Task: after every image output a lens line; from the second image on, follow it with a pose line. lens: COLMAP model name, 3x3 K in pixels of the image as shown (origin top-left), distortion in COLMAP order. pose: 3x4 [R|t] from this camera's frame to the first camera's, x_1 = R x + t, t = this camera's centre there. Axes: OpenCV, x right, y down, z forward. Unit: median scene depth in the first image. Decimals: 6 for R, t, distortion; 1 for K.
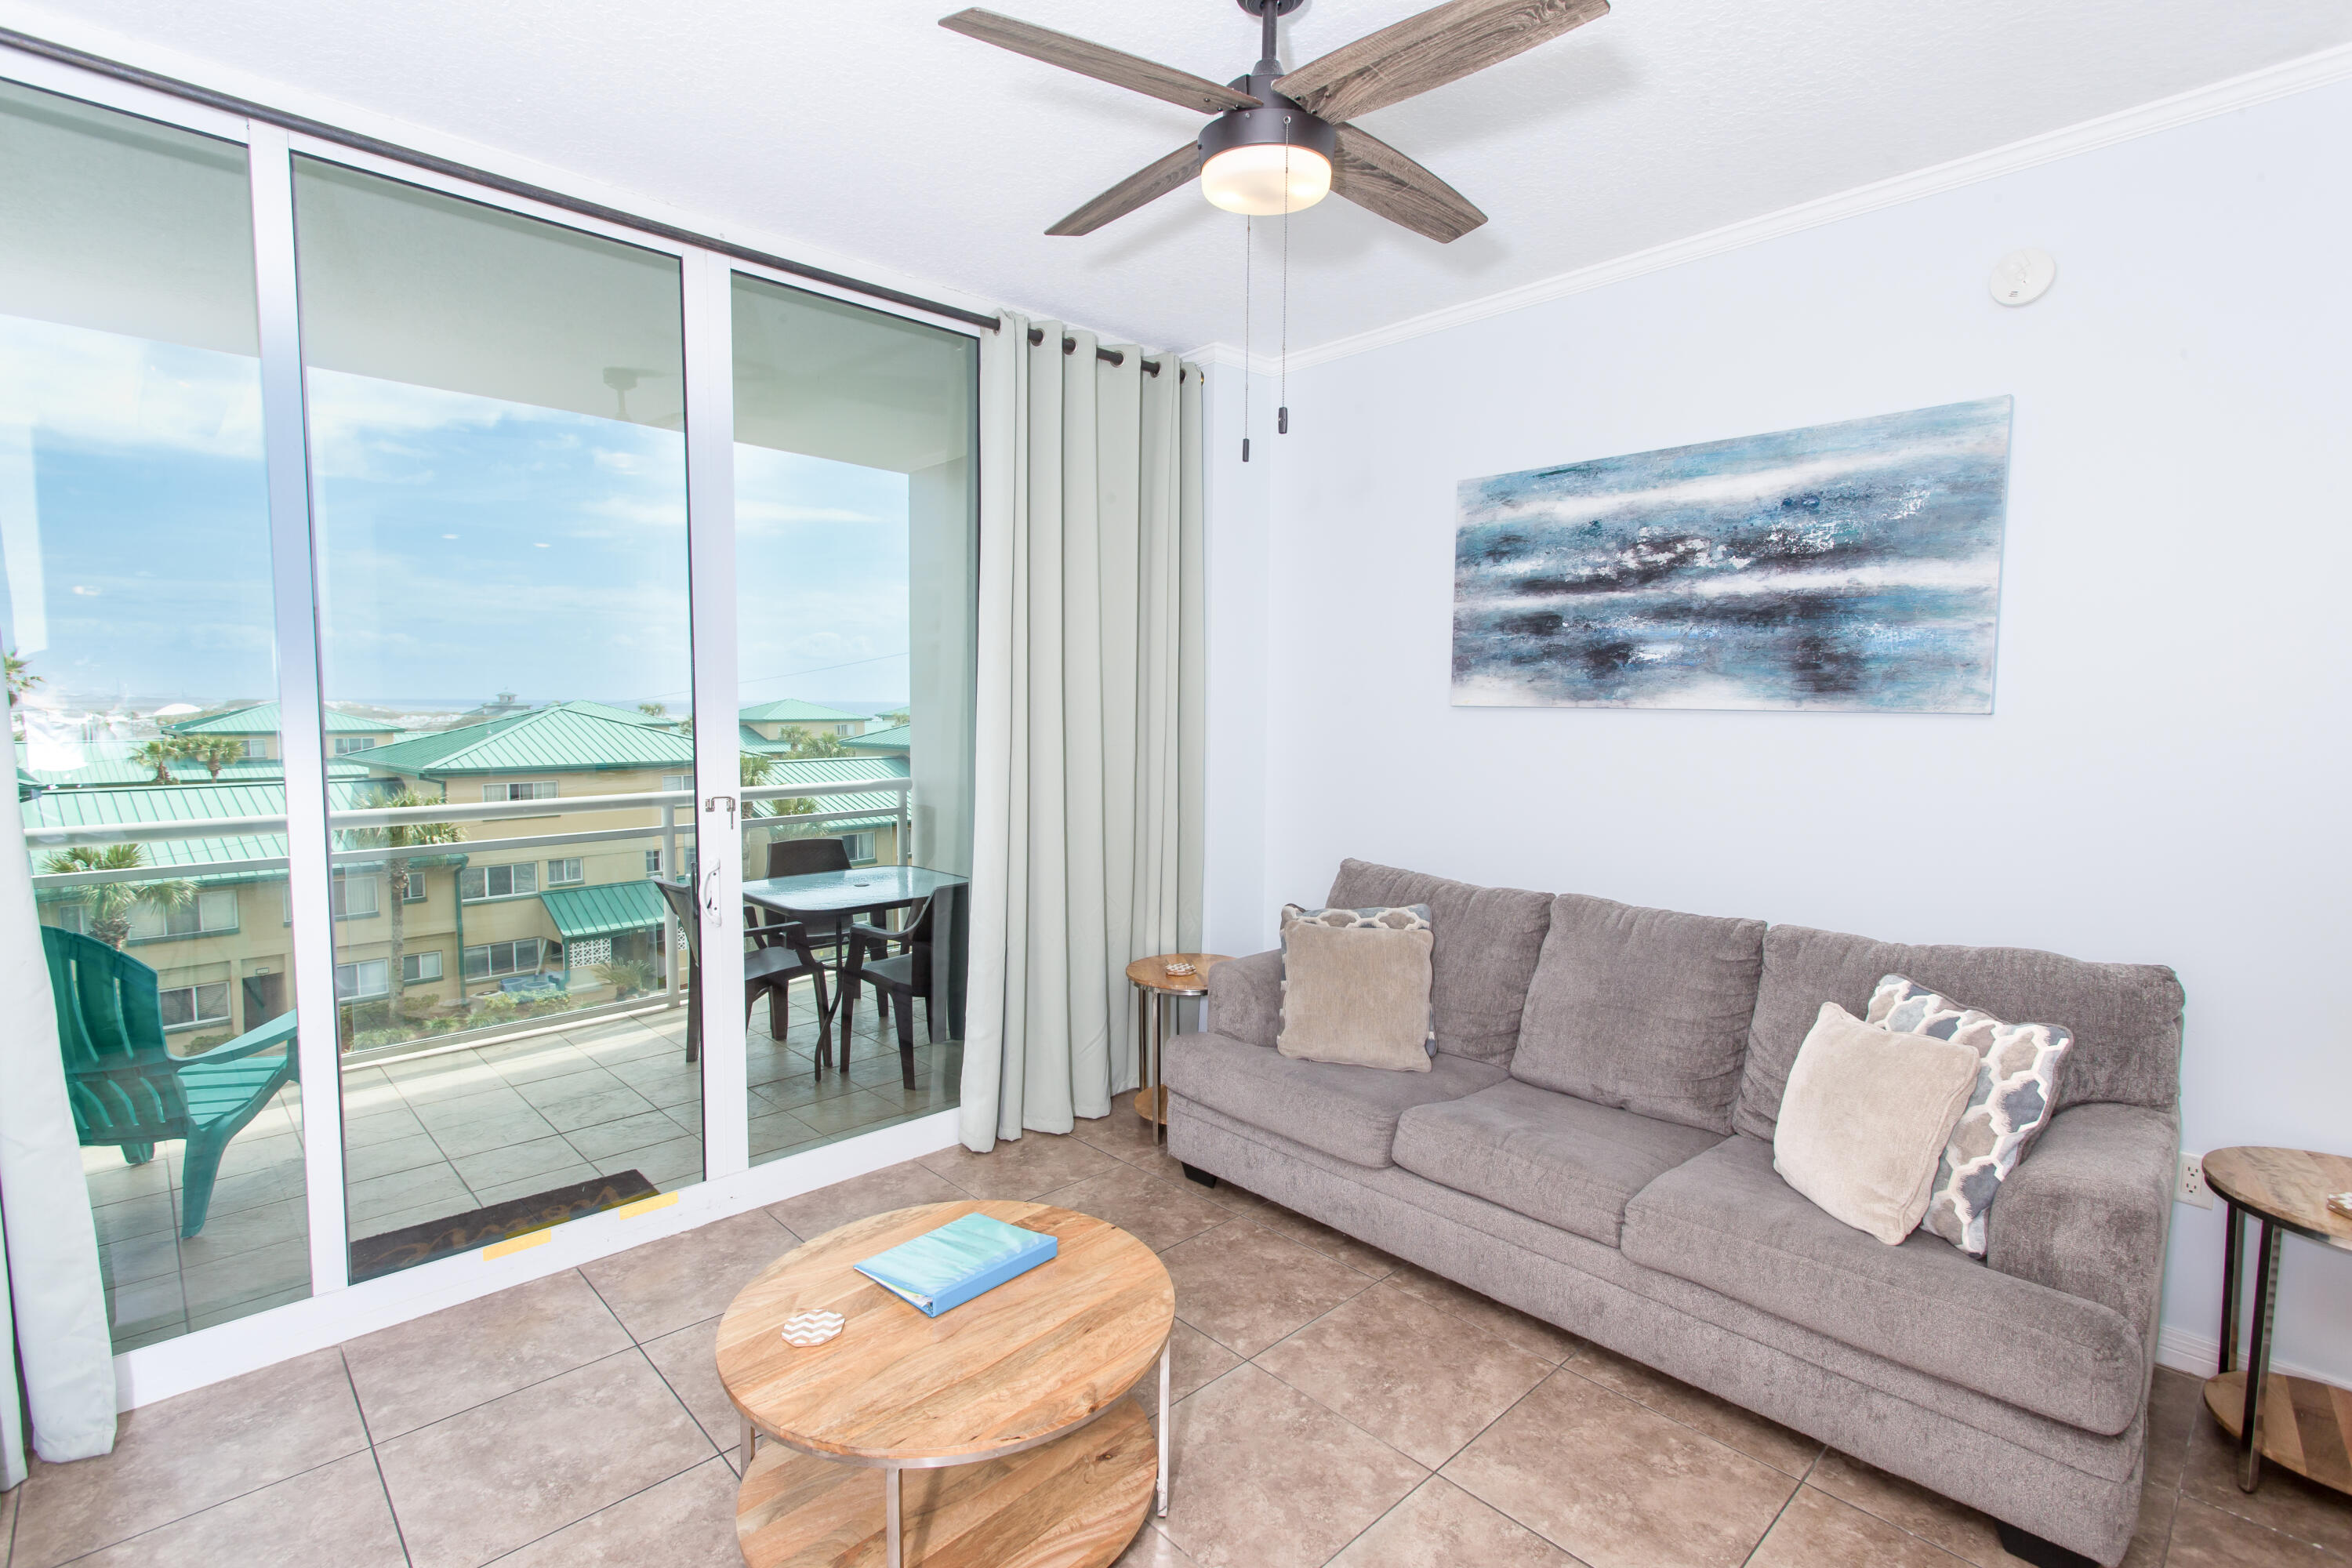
lens RADIAL K [[1112.8, 0, 1176.0], [0, 1112.8, 784.0], [0, 0, 1]] dist [0.008203, 0.001678]
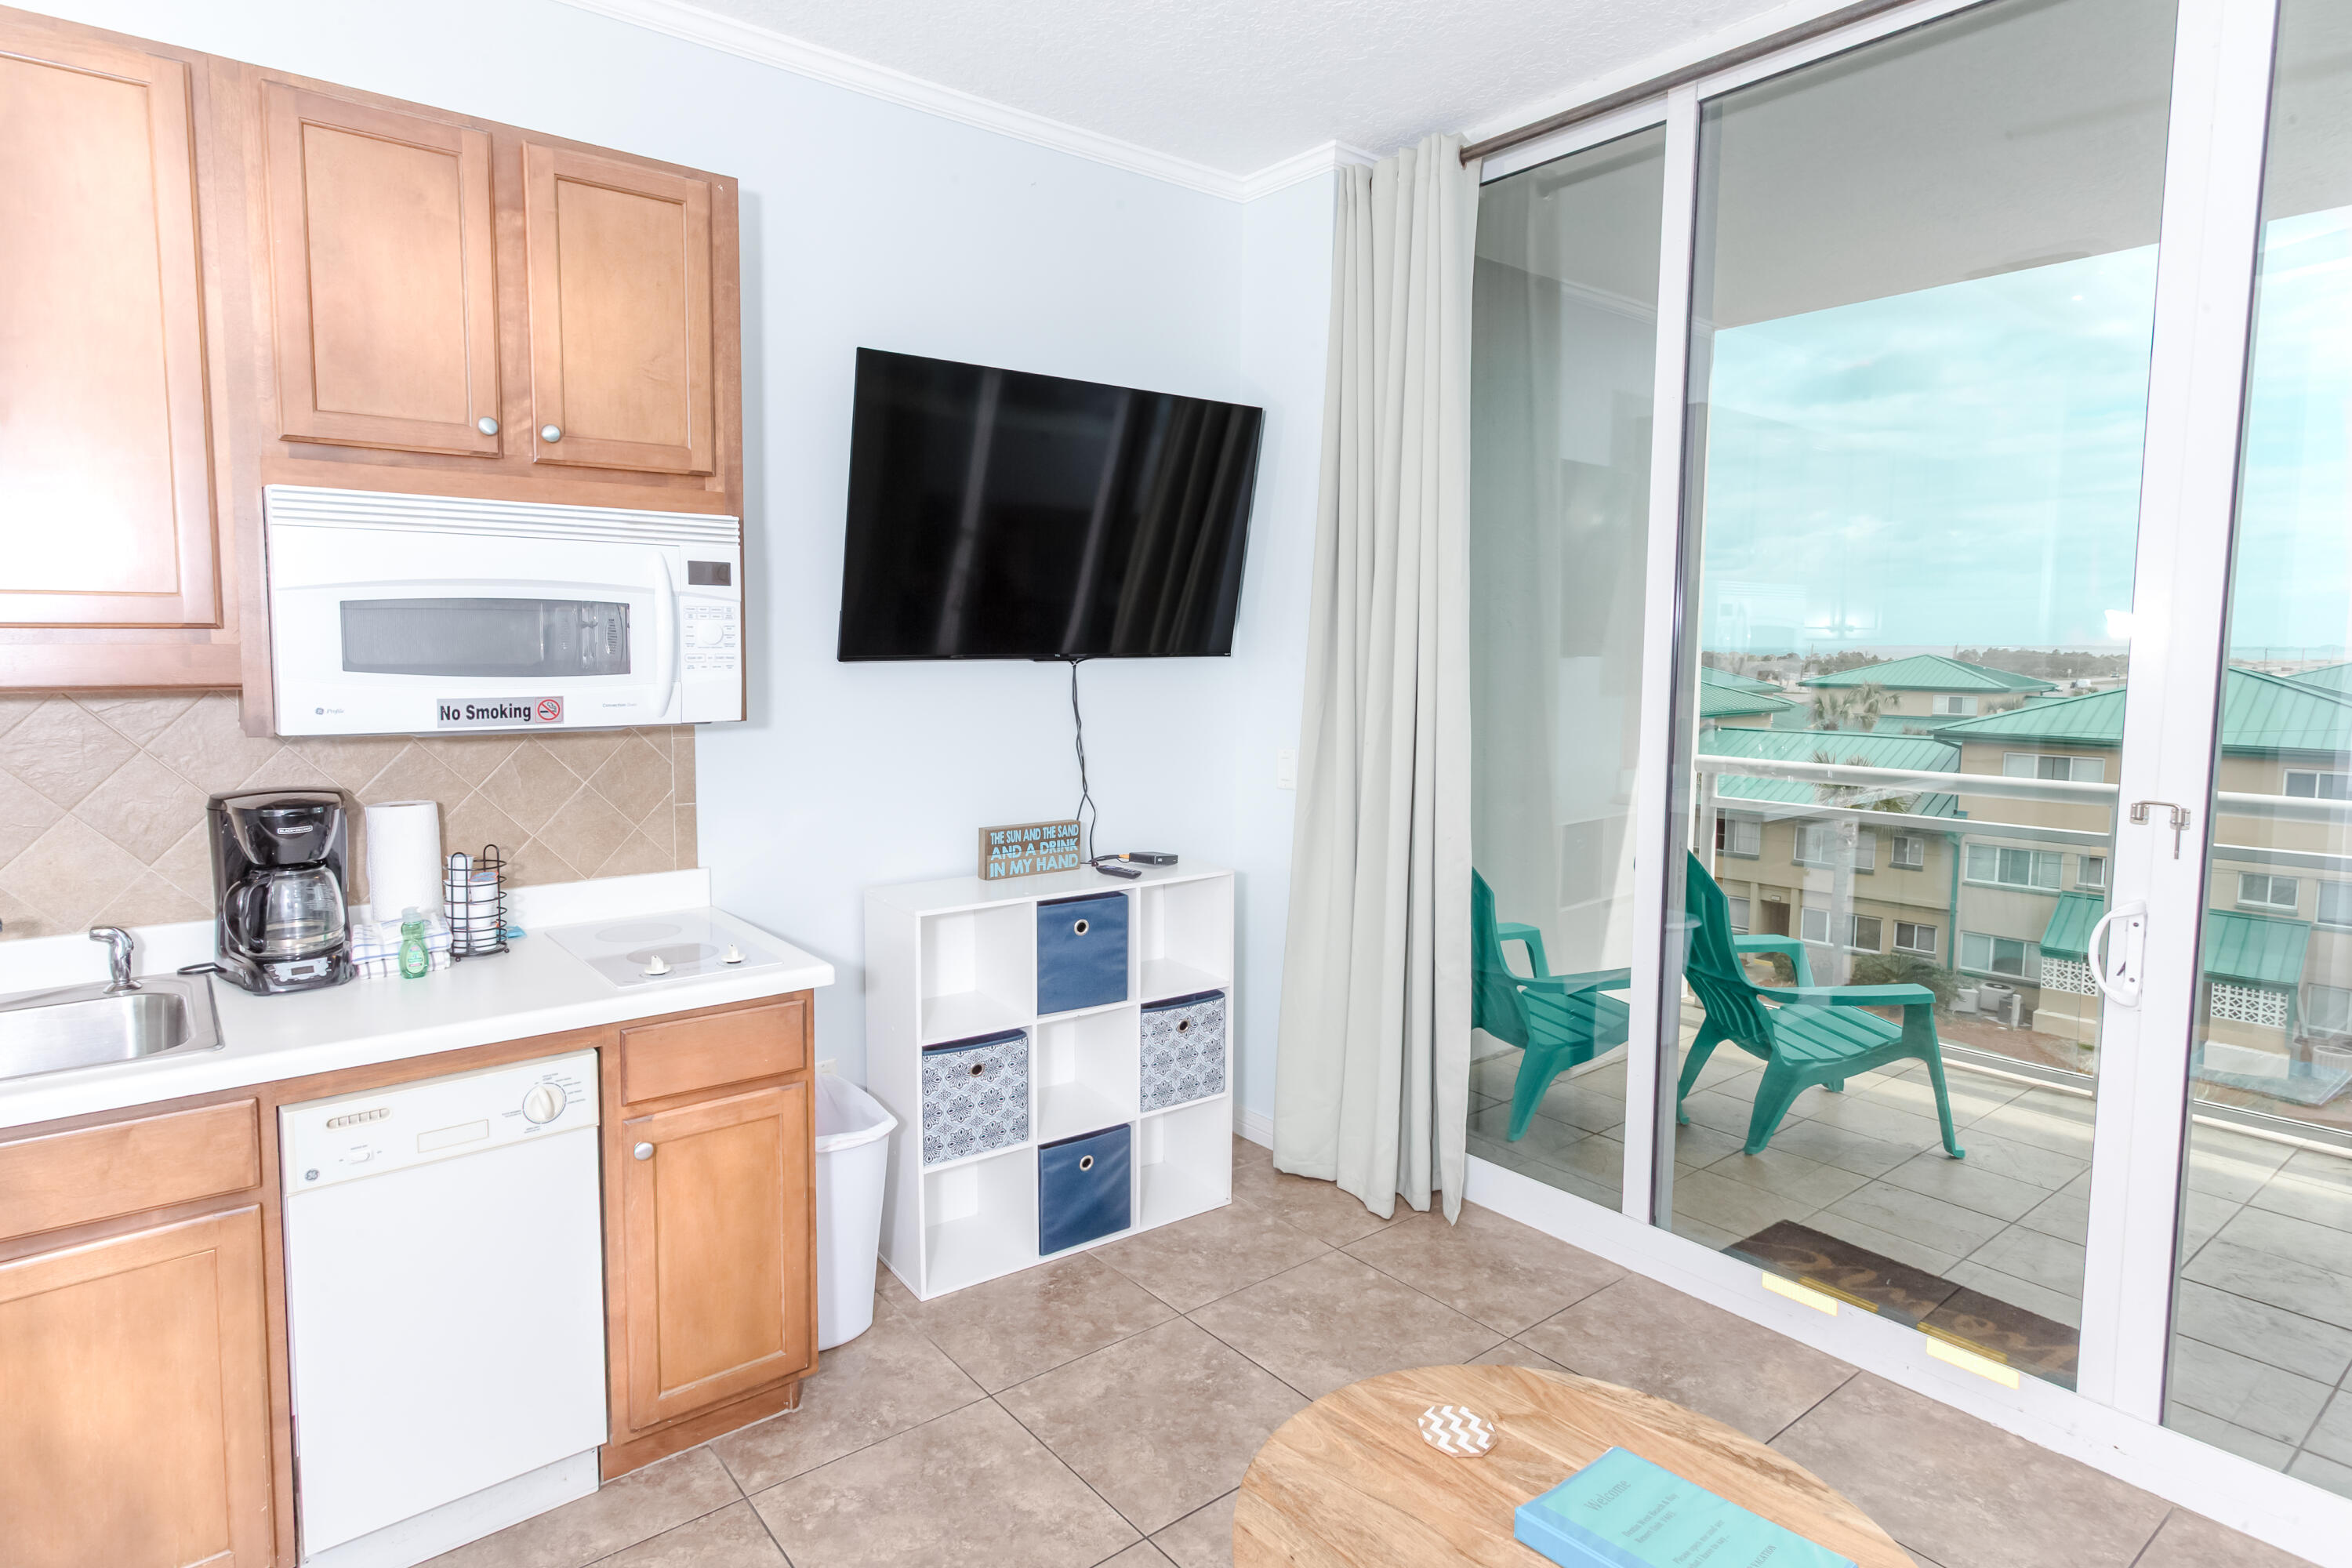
lens RADIAL K [[1248.2, 0, 1113.6], [0, 1248.2, 747.7], [0, 0, 1]] dist [0.004415, 0.001549]
pose [[-0.111648, 0.077287, -0.990738, 0.311567], [-0.081125, 0.992935, 0.086600, -0.029640], [0.990431, 0.090043, -0.104589, 0.464724]]
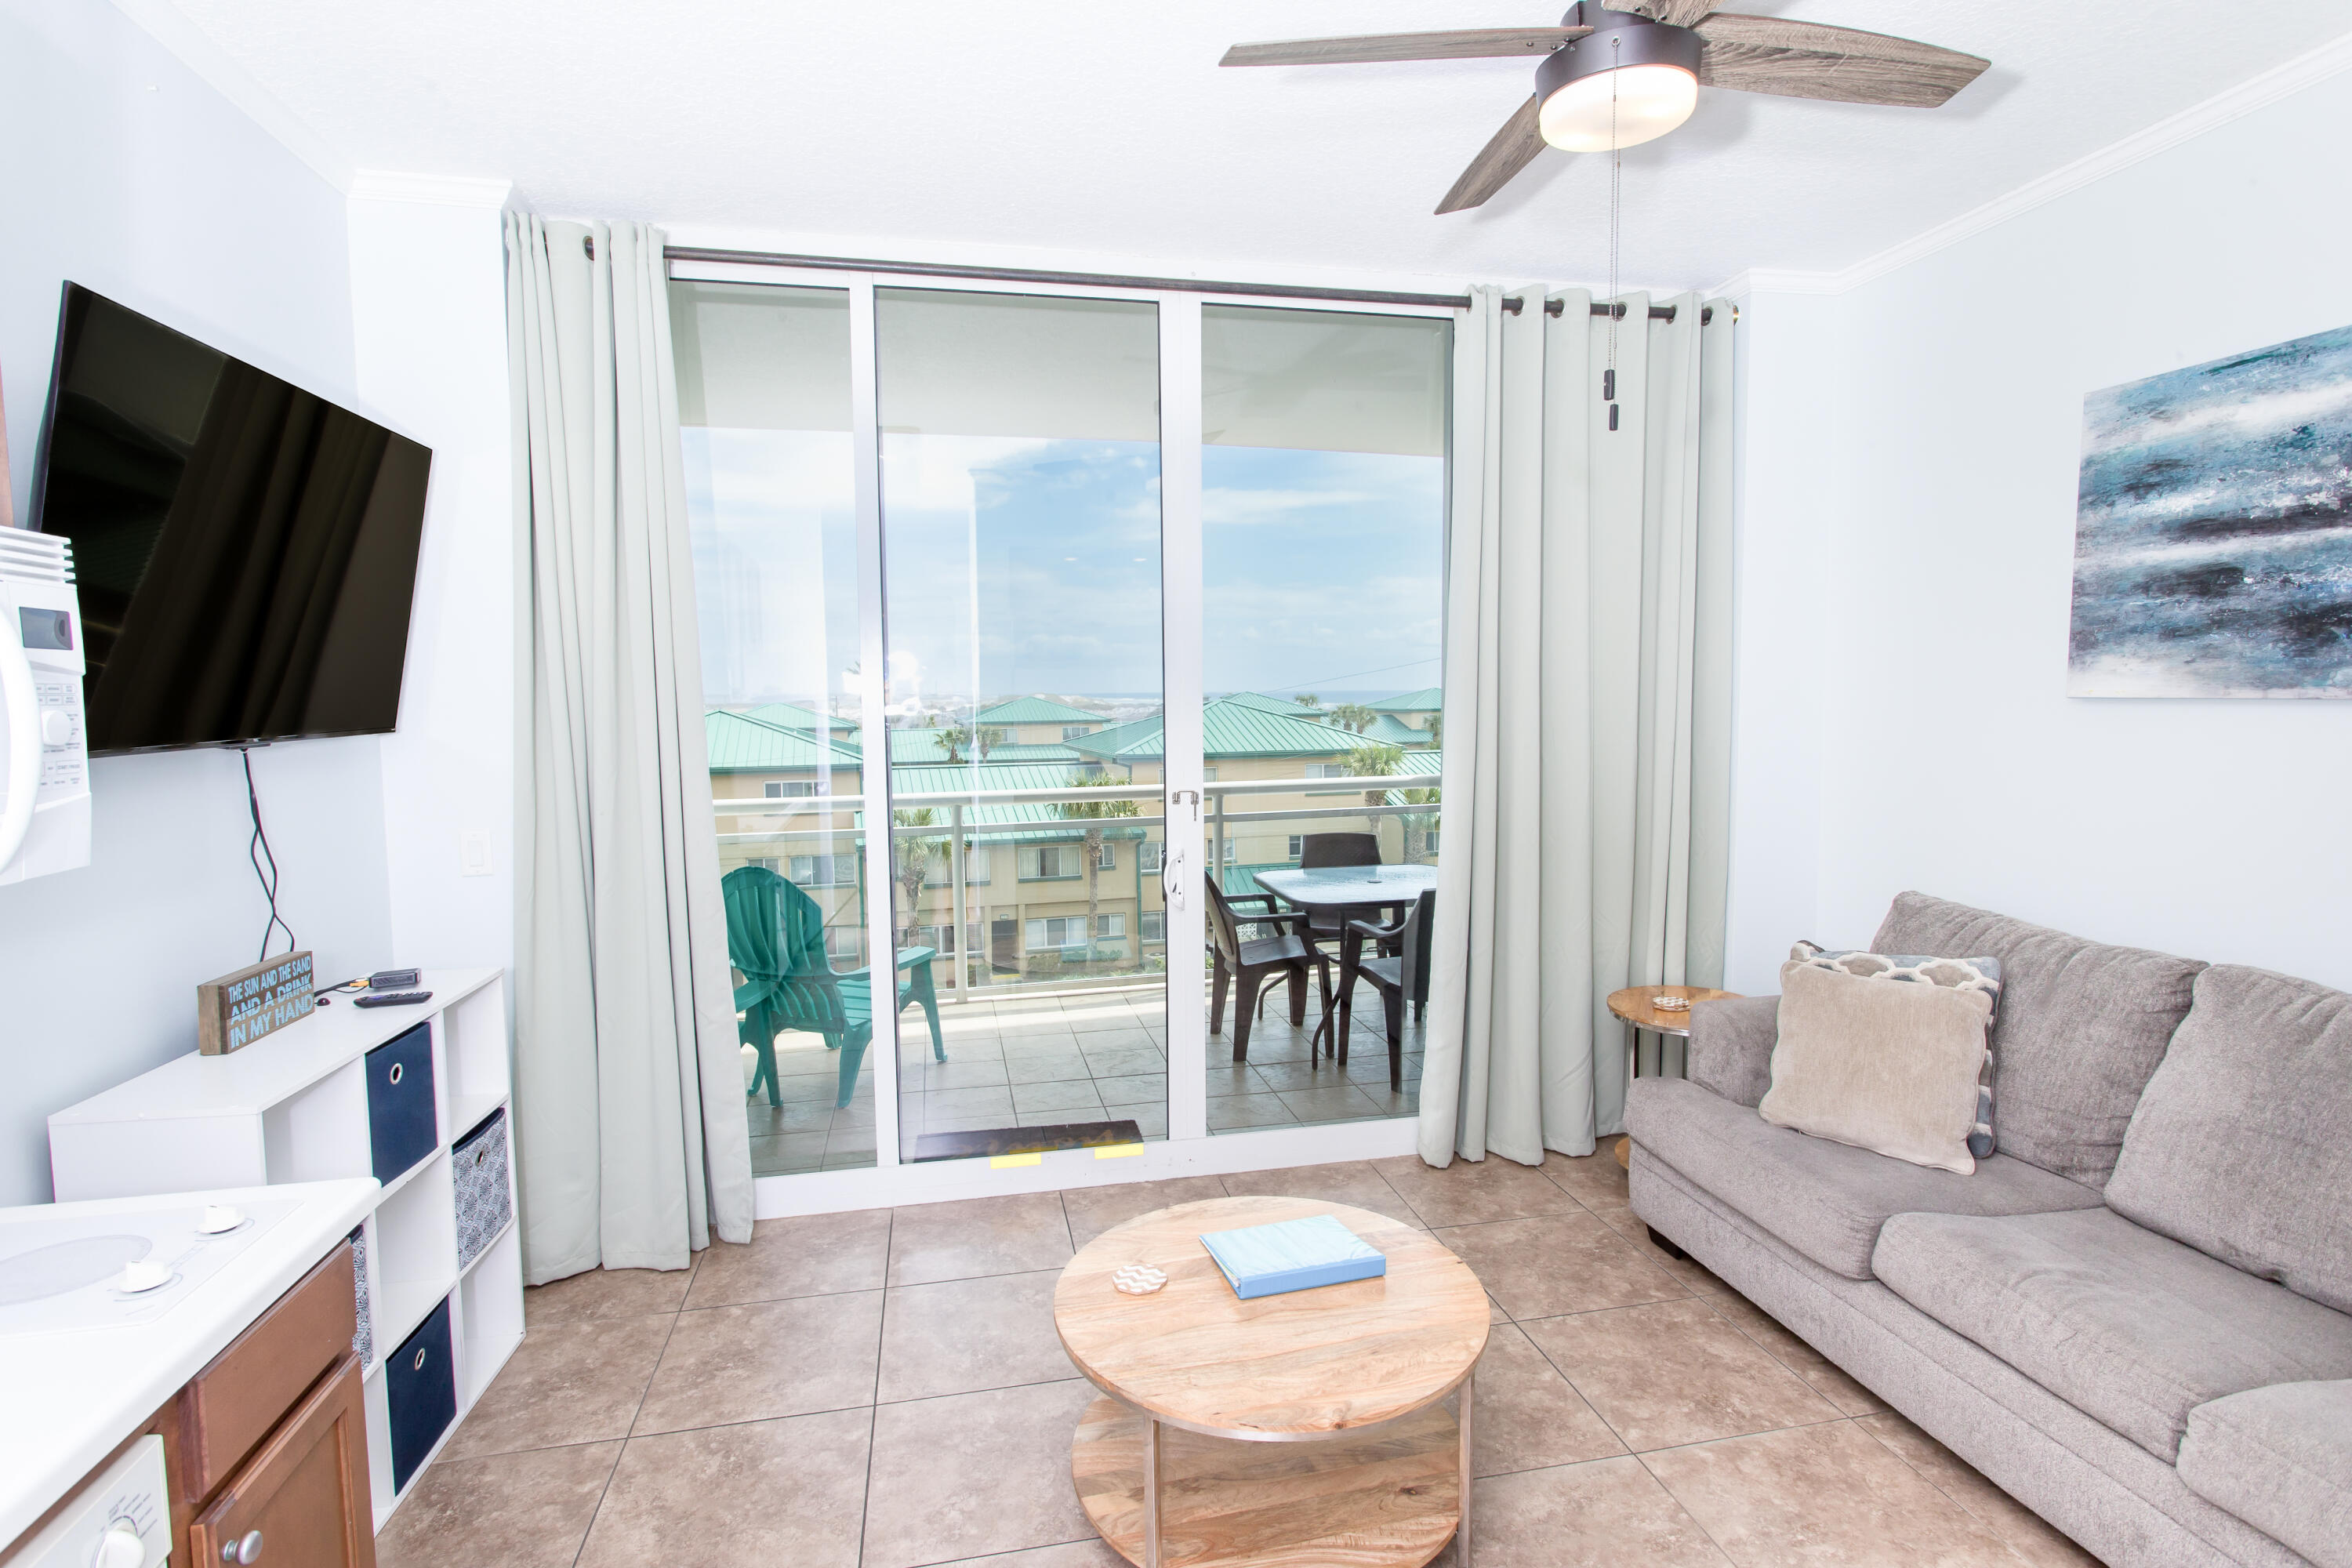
lens RADIAL K [[1172.6, 0, 1176.0], [0, 1172.6, 784.0], [0, 0, 1]] dist [-0.009958, 0.009925]
pose [[0.849783, 0.027277, -0.526426, 0.172044], [-0.023634, 0.999628, 0.013645, -0.009661], [0.526602, 0.000846, 0.850111, 0.022237]]
